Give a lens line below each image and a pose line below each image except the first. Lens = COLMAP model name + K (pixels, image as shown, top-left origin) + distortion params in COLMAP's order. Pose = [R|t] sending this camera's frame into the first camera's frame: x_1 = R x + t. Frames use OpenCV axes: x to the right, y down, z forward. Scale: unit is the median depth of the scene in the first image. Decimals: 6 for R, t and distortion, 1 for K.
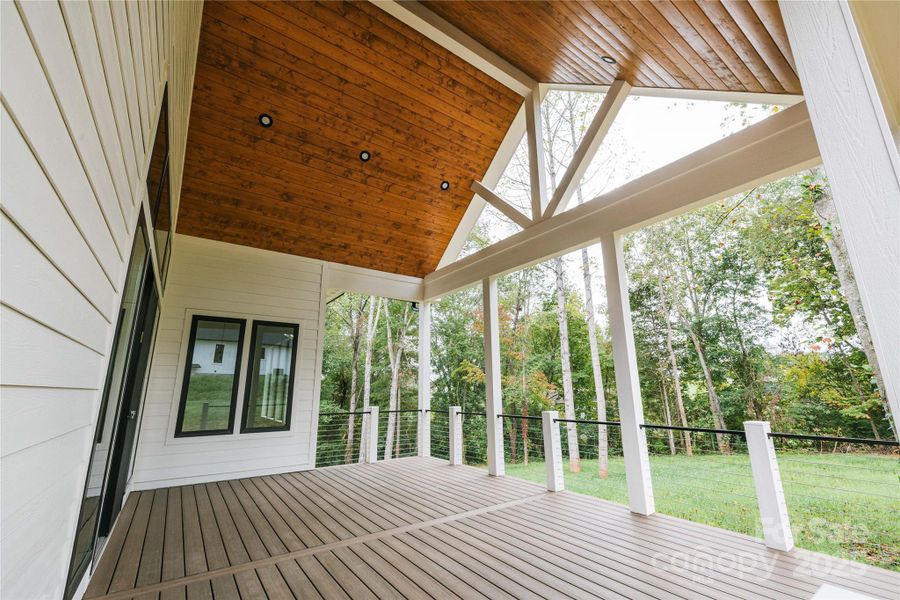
lens RADIAL K [[376.4, 0, 451.9], [0, 376.4, 296.0], [0, 0, 1]] dist [-0.000120, 0.000047]
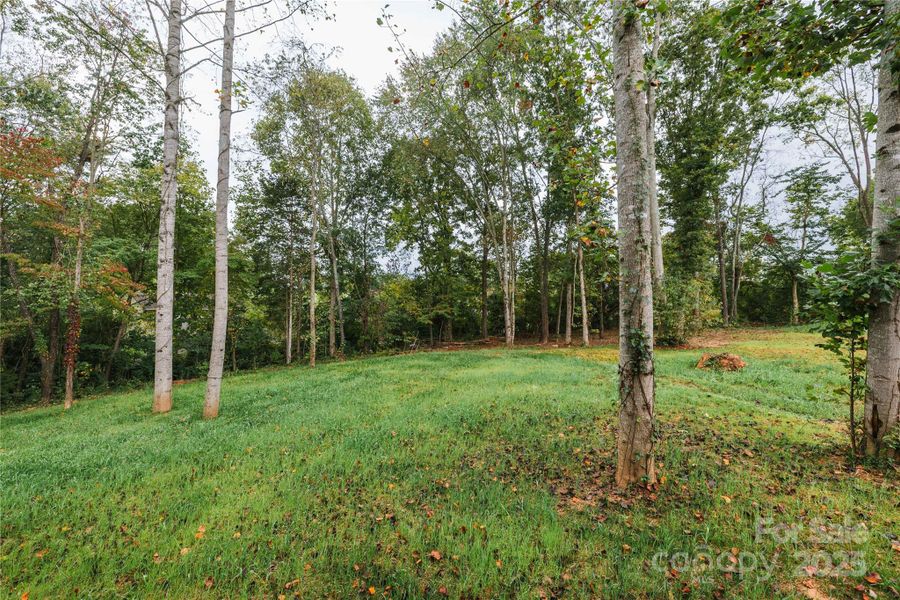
lens RADIAL K [[377.7, 0, 446.5], [0, 377.7, 301.7], [0, 0, 1]] dist [-0.001000, -0.000084]
pose [[0.599575, 0.030100, 0.799752, 0.060783], [-0.228765, 0.964045, 0.135221, 0.052146], [-0.766927, -0.264030, 0.584903, 0.184728]]
